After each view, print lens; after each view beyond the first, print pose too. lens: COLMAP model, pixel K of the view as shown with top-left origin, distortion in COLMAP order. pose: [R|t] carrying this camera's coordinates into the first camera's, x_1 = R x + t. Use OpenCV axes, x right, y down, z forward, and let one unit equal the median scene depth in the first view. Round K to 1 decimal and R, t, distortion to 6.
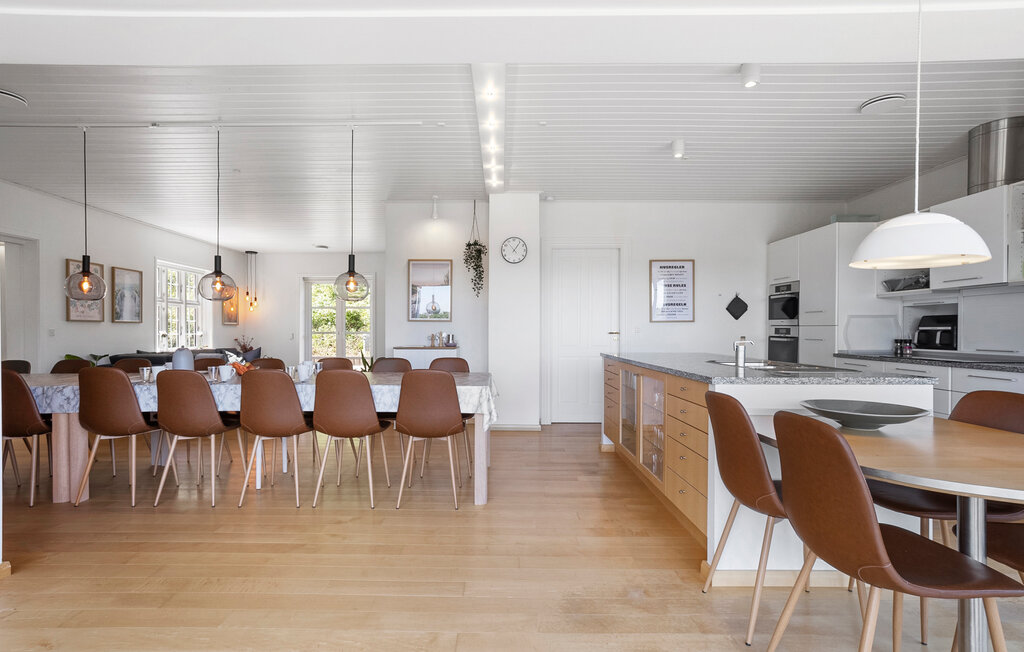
lens RADIAL K [[503.3, 0, 512.0], [0, 503.3, 326.0], [0, 0, 1]] dist [-0.000684, -0.000121]
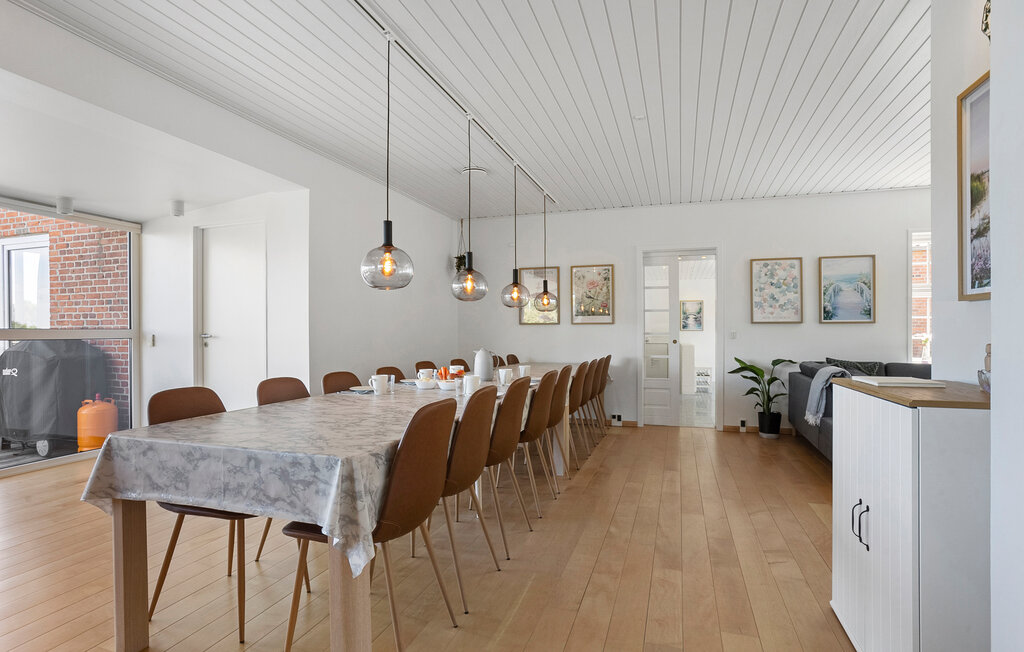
lens RADIAL K [[506.9, 0, 510.1], [0, 506.9, 336.5], [0, 0, 1]] dist [0.001533, 0.000237]
pose [[-0.330591, 0.001917, -0.943772, 0.173562], [0.003906, 0.999992, 0.000663, 0.012053], [0.943766, -0.003467, -0.330596, 0.831608]]
